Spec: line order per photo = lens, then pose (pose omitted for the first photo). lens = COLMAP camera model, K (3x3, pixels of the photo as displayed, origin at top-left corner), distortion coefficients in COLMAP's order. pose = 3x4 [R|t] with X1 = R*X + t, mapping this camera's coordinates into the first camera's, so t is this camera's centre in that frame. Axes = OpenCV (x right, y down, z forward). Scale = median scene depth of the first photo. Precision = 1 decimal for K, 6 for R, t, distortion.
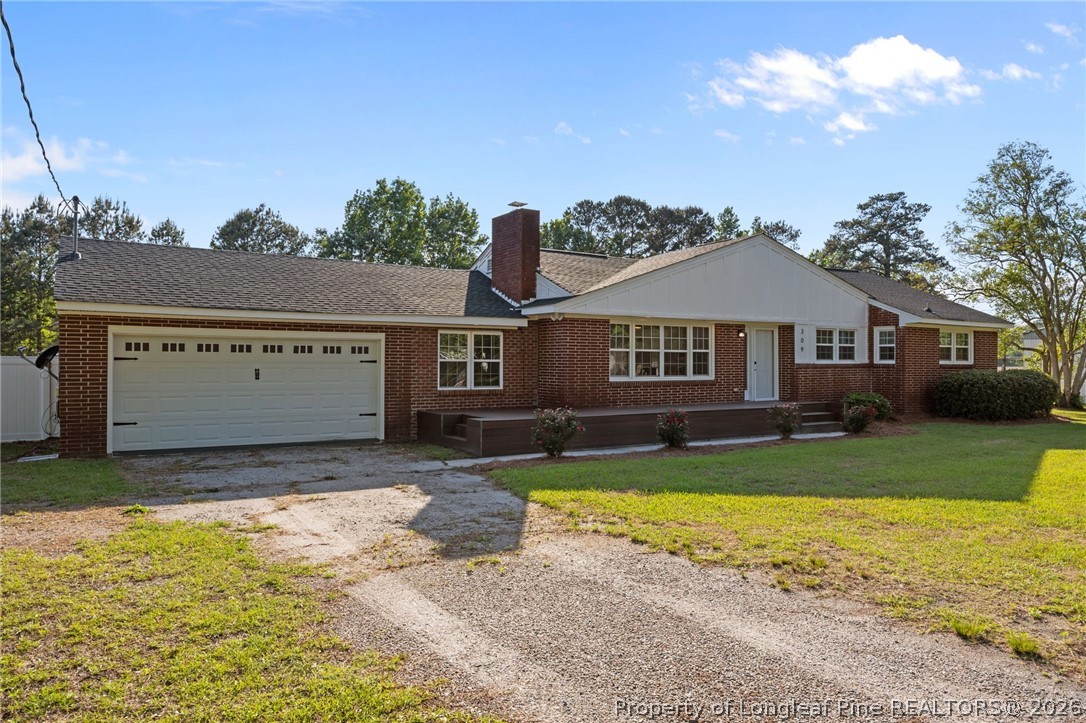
lens RADIAL K [[751.1, 0, 539.3], [0, 751.1, 357.5], [0, 0, 1]] dist [-0.003273, -0.001013]
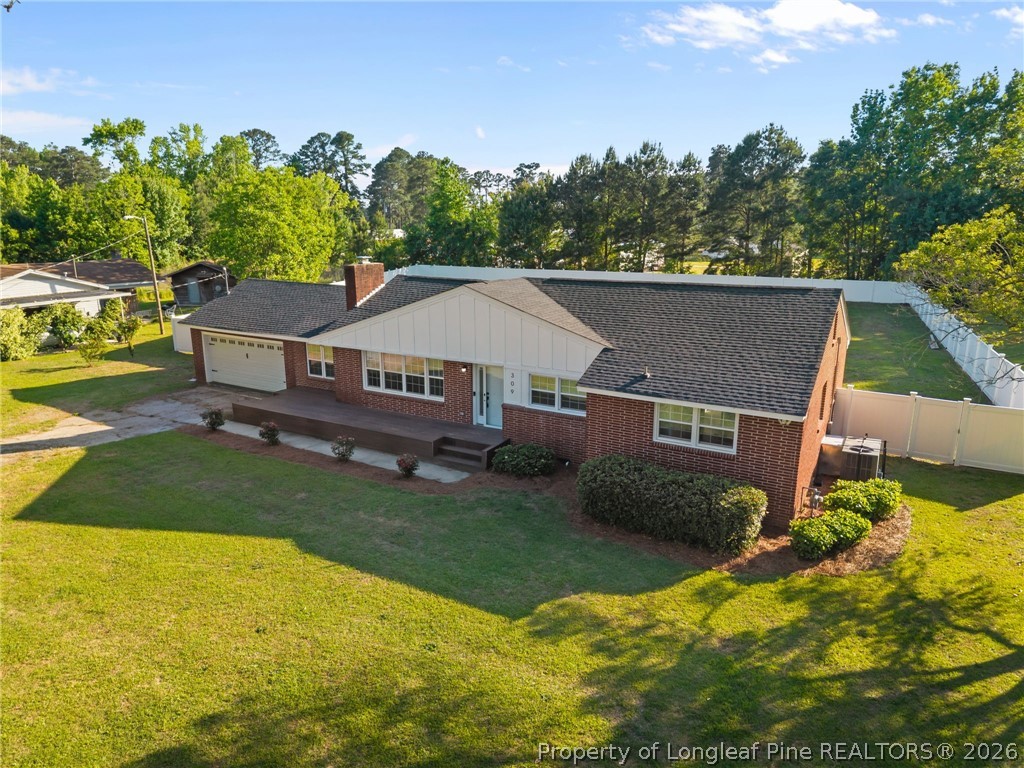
lens RADIAL K [[678.3, 0, 512.0], [0, 678.3, 384.0], [0, 0, 1]] dist [0.022857, -0.024025]
pose [[0.453157, 0.206096, -0.867279, 1.264707], [0.016053, 0.970862, 0.239099, -0.268022], [0.891286, -0.122271, 0.436645, 0.630242]]
